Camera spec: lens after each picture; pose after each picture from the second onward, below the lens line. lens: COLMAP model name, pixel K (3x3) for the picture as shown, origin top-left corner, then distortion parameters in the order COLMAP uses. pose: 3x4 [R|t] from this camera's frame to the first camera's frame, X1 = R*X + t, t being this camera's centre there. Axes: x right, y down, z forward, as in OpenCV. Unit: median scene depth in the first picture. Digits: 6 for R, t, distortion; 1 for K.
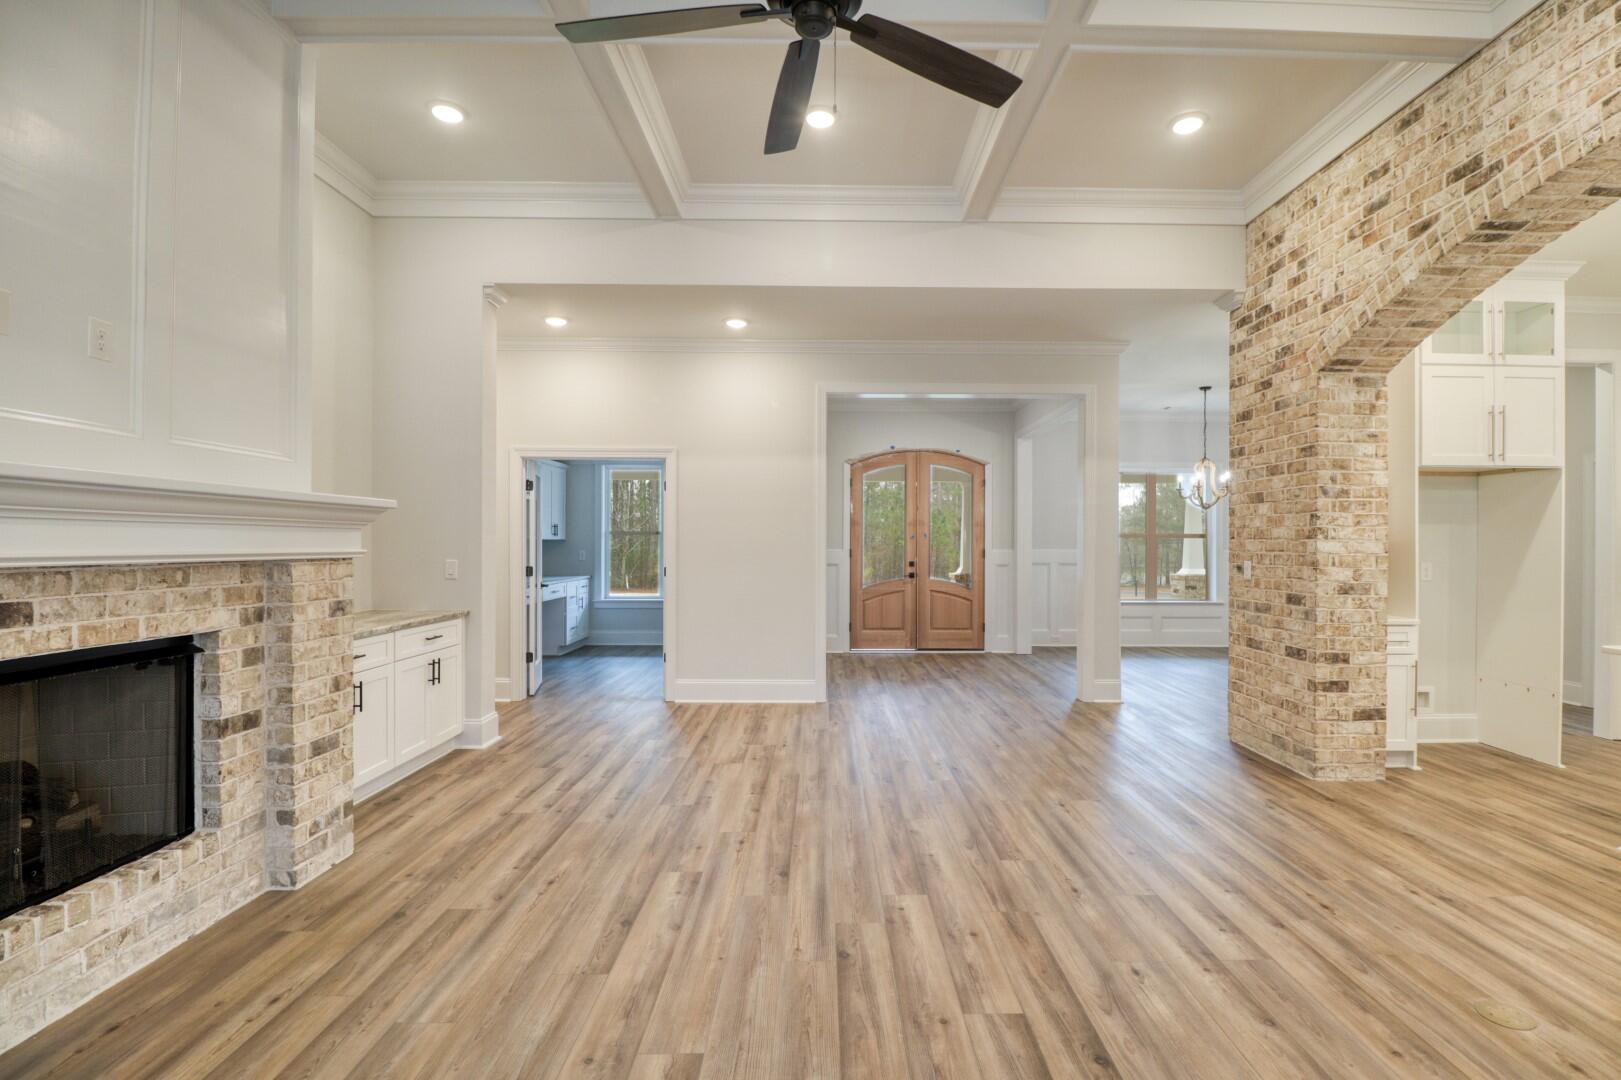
lens RADIAL K [[747.2, 0, 843.2], [0, 747.2, 541.4], [0, 0, 1]] dist [-0.003248, -0.011762]
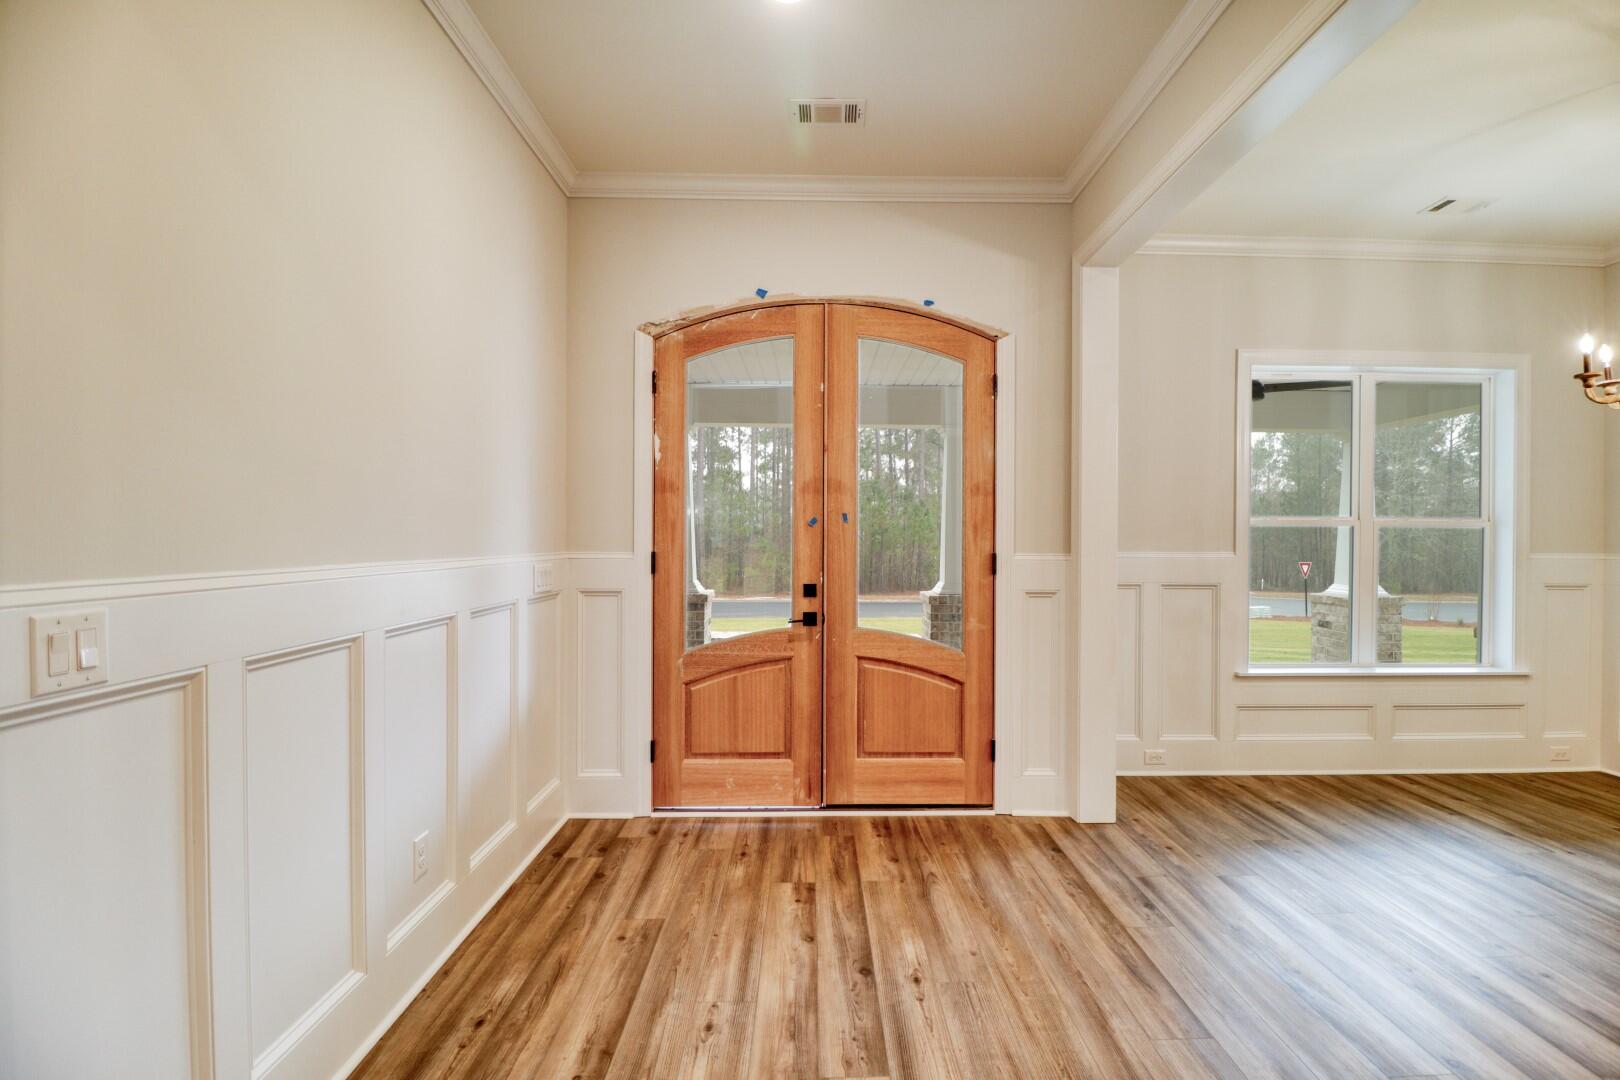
lens RADIAL K [[752.4, 0, 834.8], [0, 752.4, 541.9], [0, 0, 1]] dist [0.000277, -0.012525]
pose [[0.999975, 0.001900, 0.006744, 0.220507], [-0.001937, 0.999983, 0.005520, 0.005913], [-0.006734, -0.005533, 0.999962, 1.306016]]
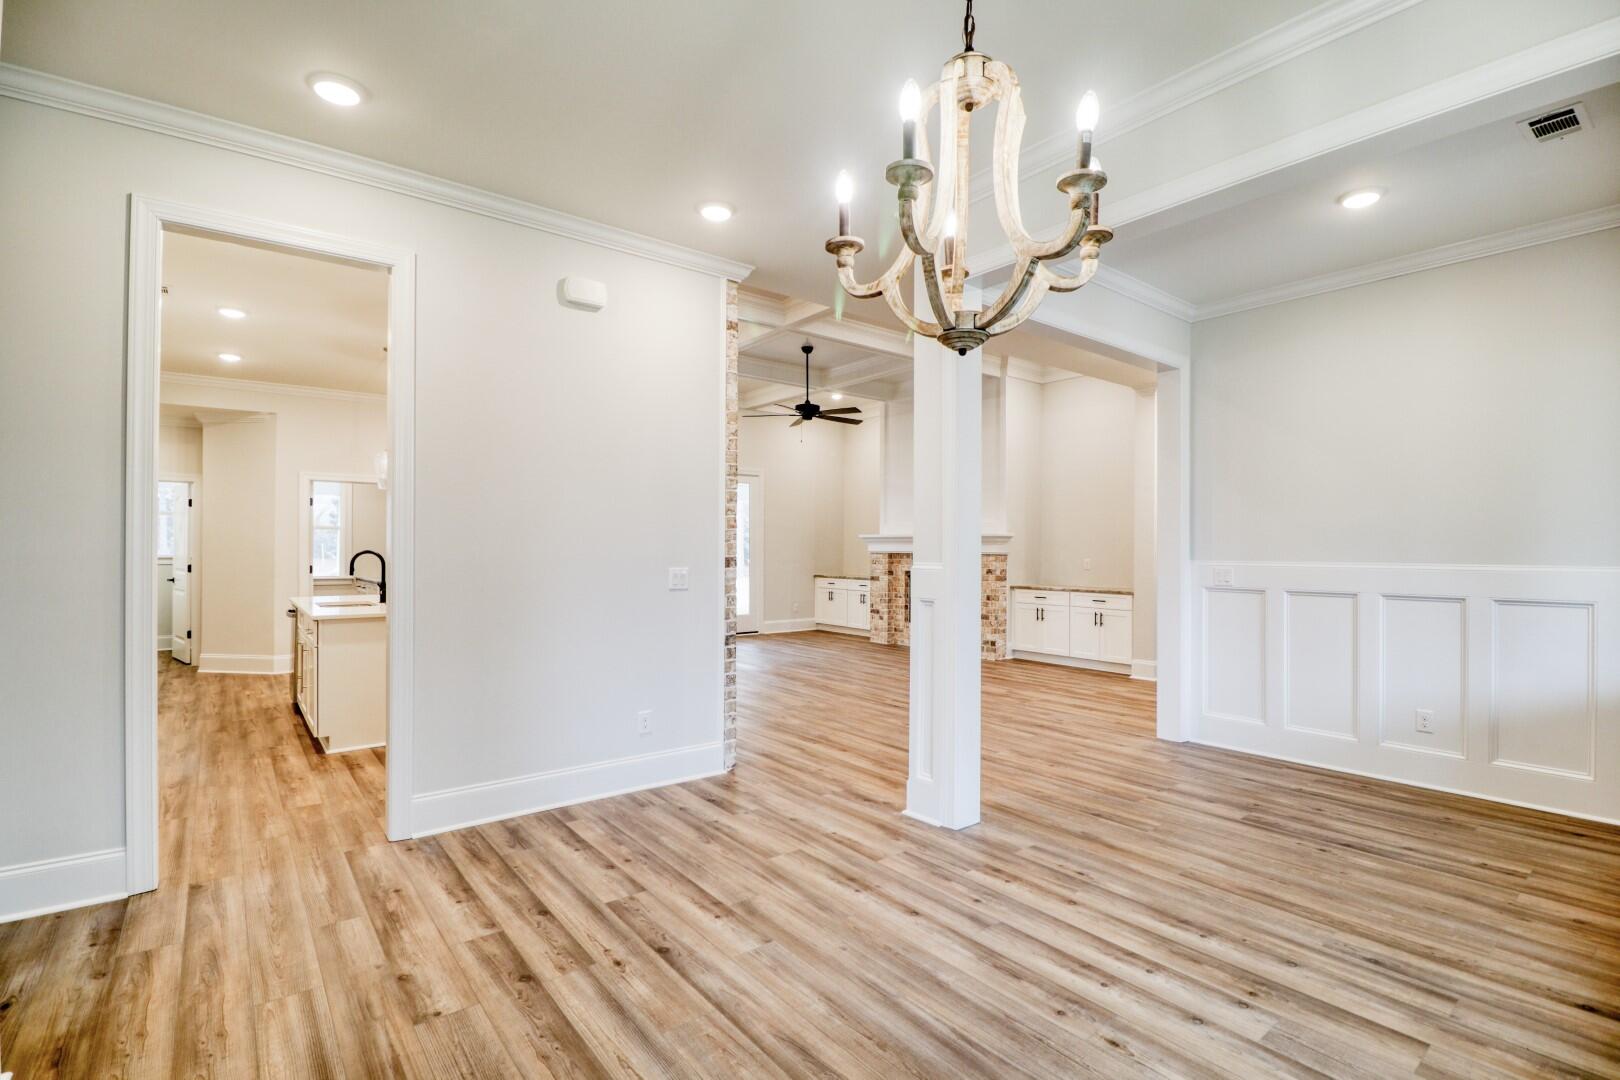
lens RADIAL K [[751.5, 0, 831.9], [0, 751.5, 559.6], [0, 0, 1]] dist [-0.002700, -0.015034]
pose [[-0.787690, 0.002753, -0.616065, 1.181548], [-0.006989, 0.999886, 0.013404, 0.007467], [0.616032, 0.014864, -0.787581, 2.141192]]
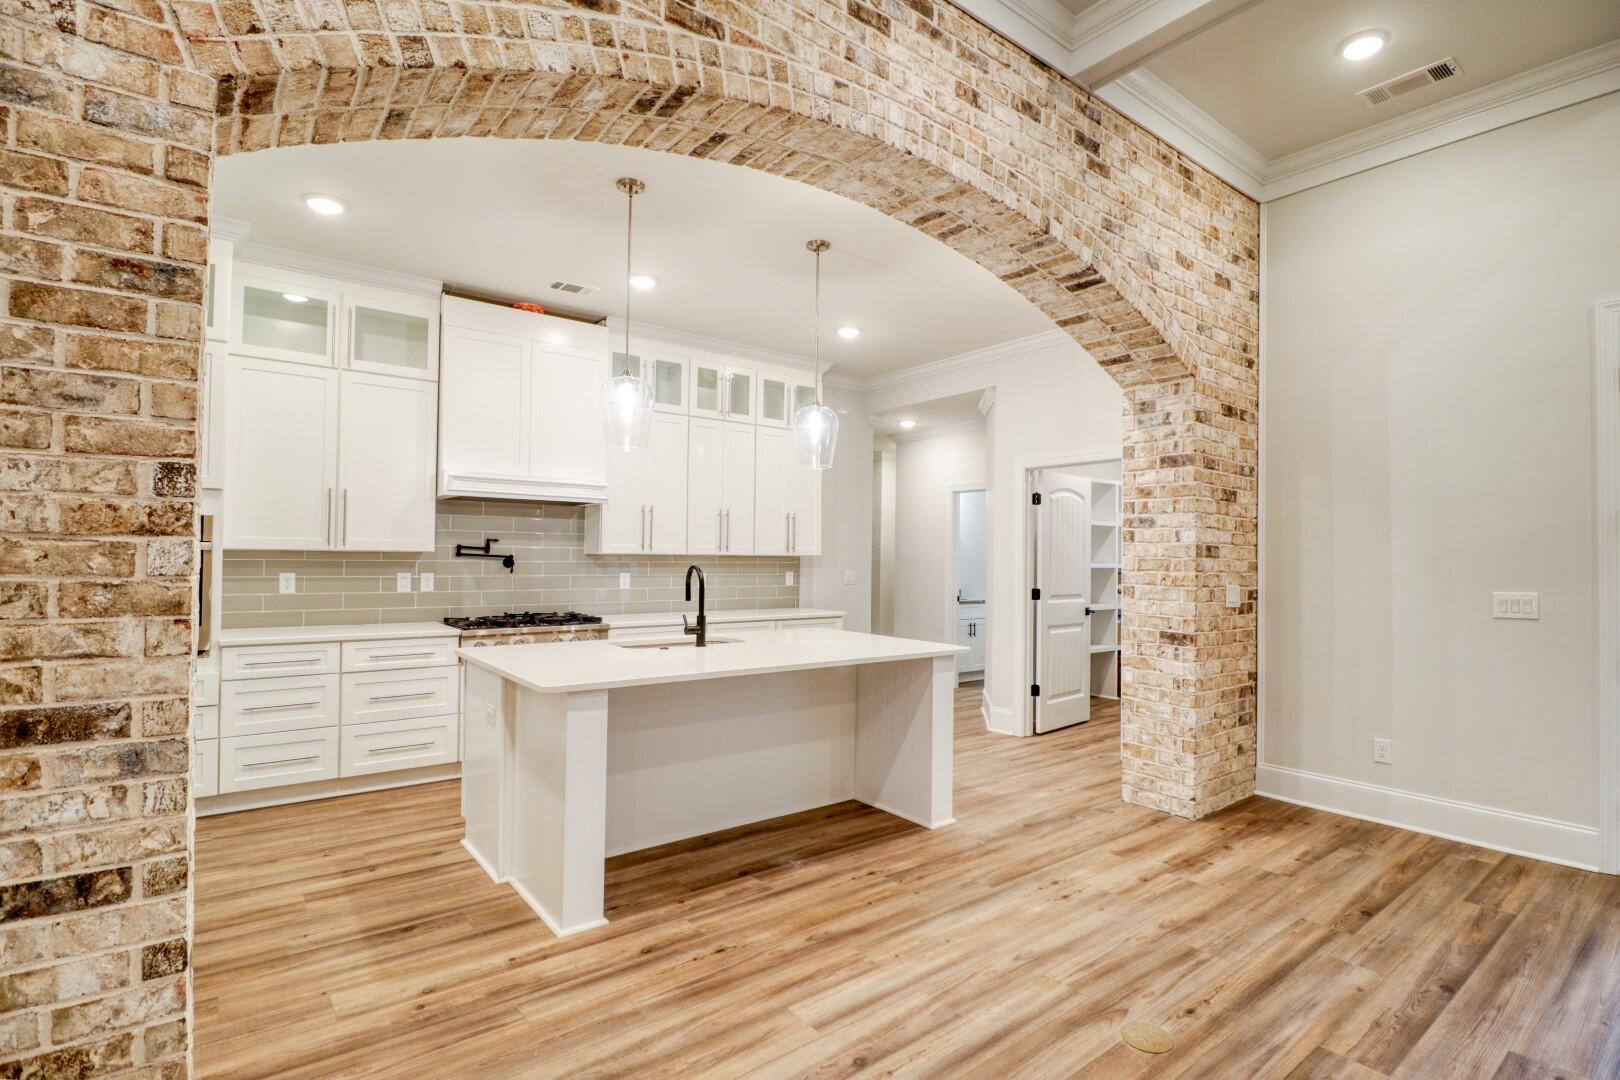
lens RADIAL K [[773.2, 0, 823.8], [0, 773.2, 545.0], [0, 0, 1]] dist [0.000432, -0.012714]
pose [[-0.597209, 0.003406, 0.802078, 0.162886], [-0.013748, 0.999801, -0.014481, 0.002120], [-0.801968, -0.019675, -0.597043, 0.975331]]
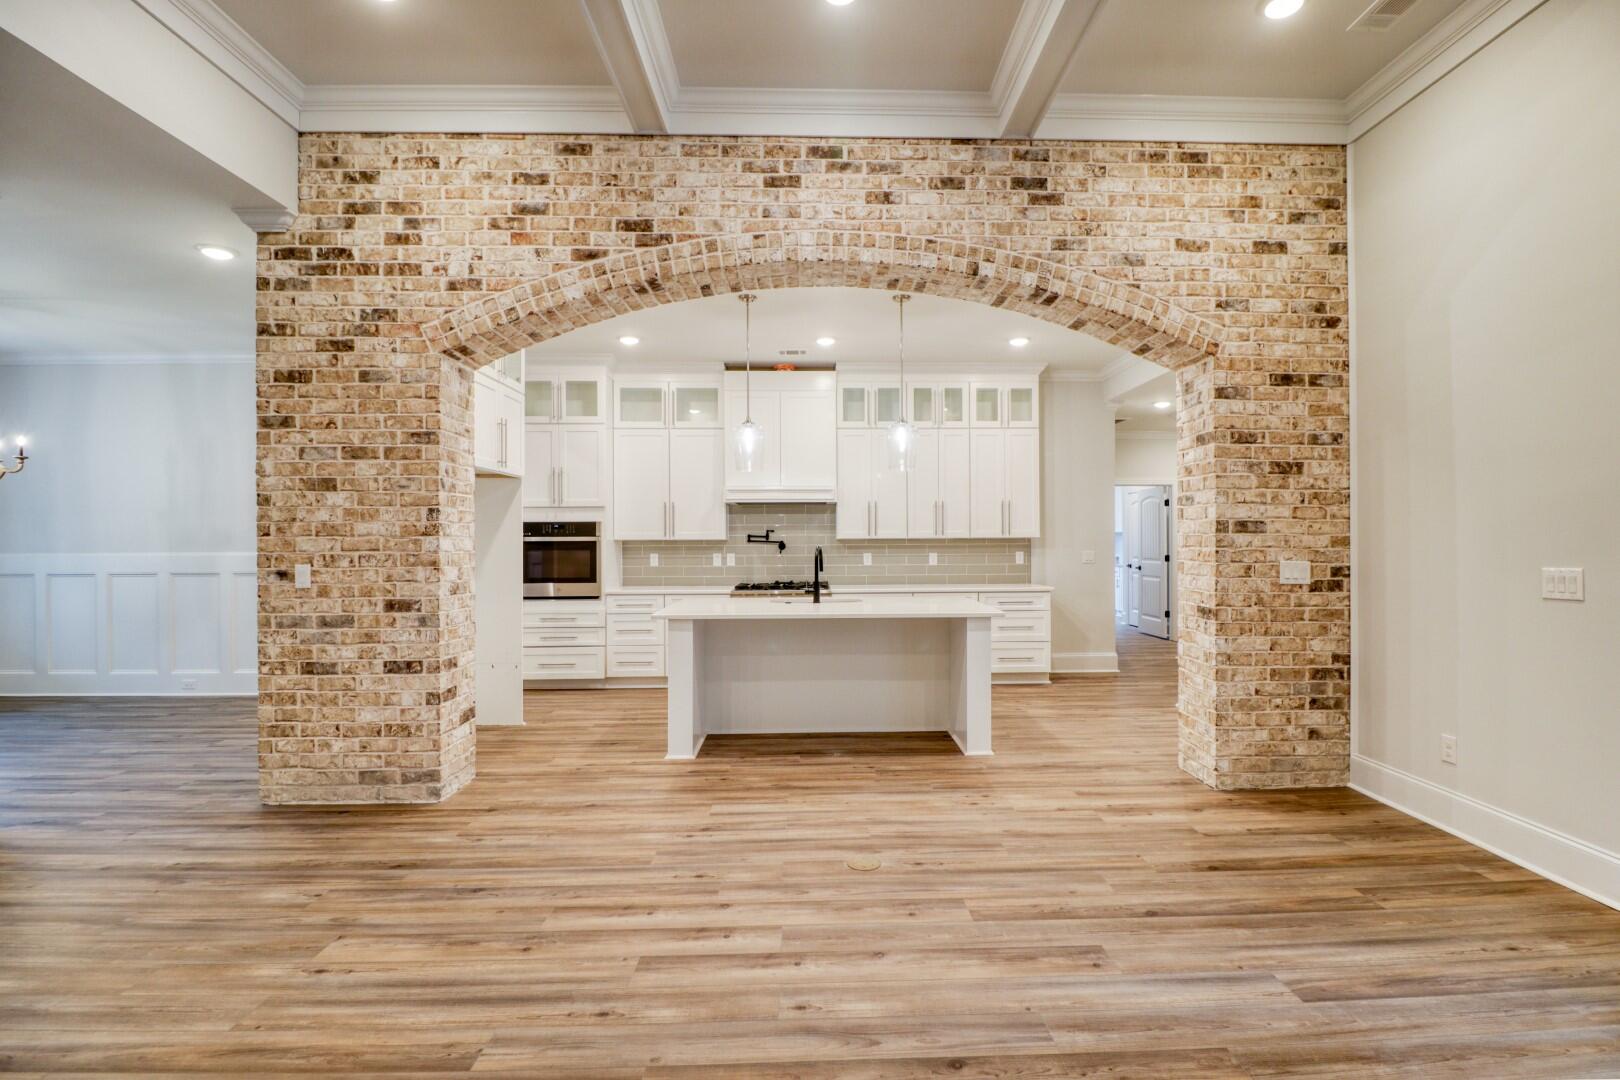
lens RADIAL K [[752.4, 0, 834.8], [0, 752.4, 541.9], [0, 0, 1]] dist [0.000277, -0.012525]
pose [[-0.010444, -0.004579, 0.999935, -0.285699], [0.004451, 0.999979, 0.004625, 0.001973], [-0.999936, 0.004499, -0.010423, 0.525447]]
